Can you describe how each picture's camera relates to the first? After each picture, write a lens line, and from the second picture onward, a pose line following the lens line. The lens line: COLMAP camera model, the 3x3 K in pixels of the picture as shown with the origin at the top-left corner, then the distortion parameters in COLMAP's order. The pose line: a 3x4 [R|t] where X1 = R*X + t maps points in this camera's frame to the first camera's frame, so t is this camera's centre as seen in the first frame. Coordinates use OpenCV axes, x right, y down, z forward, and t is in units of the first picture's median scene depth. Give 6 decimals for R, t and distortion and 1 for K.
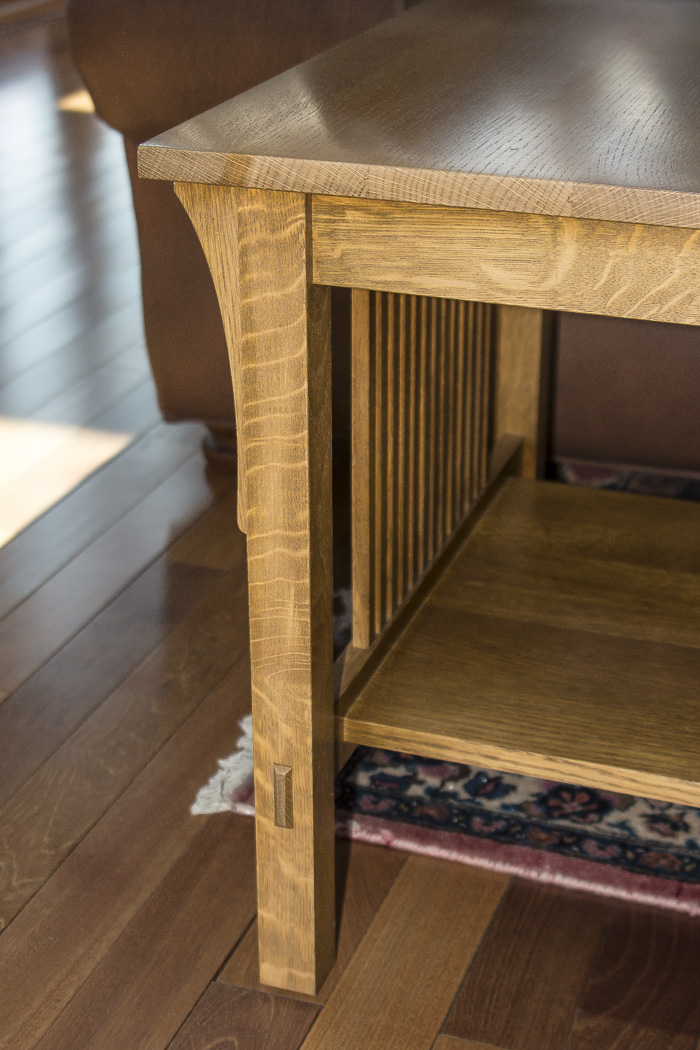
lens RADIAL K [[1834.0, 0, 350.0], [0, 1834.0, 525.0], [0, 0, 1]] dist [0.003601, -0.086737]
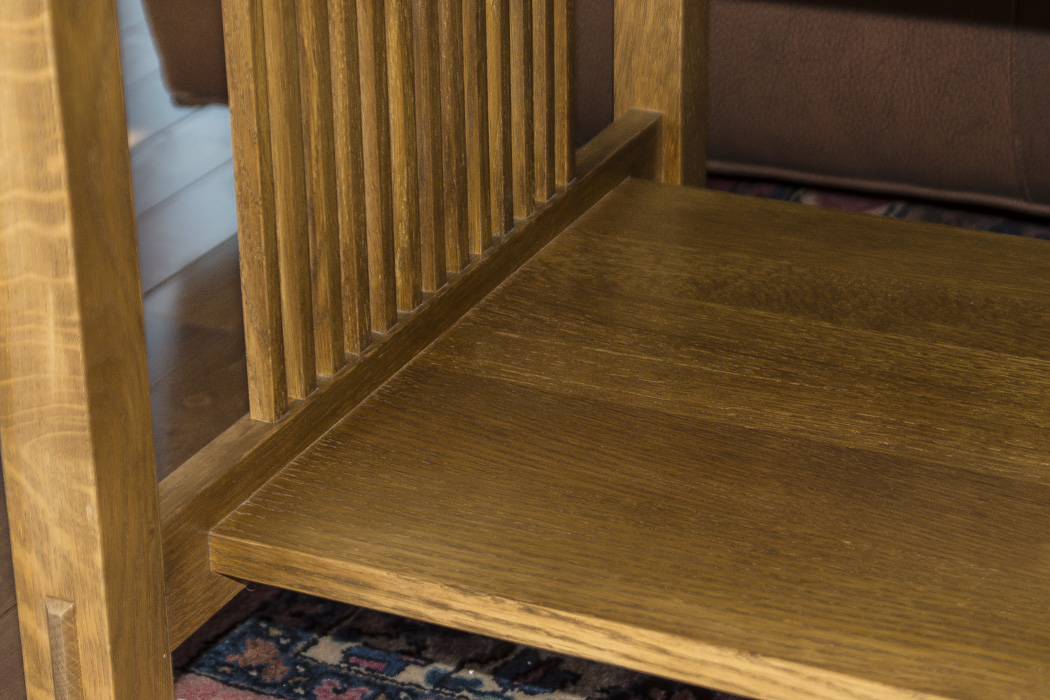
lens RADIAL K [[2670.0, 0, 525.0], [0, 2670.0, 350.0], [0, 0, 1]] dist [0.262355, -1.240392]
pose [[0.994825, 0.030759, -0.096834, 0.185947], [-0.031222, 0.999507, -0.003269, 0.046449], [0.096686, 0.006276, 0.995295, 0.141875]]
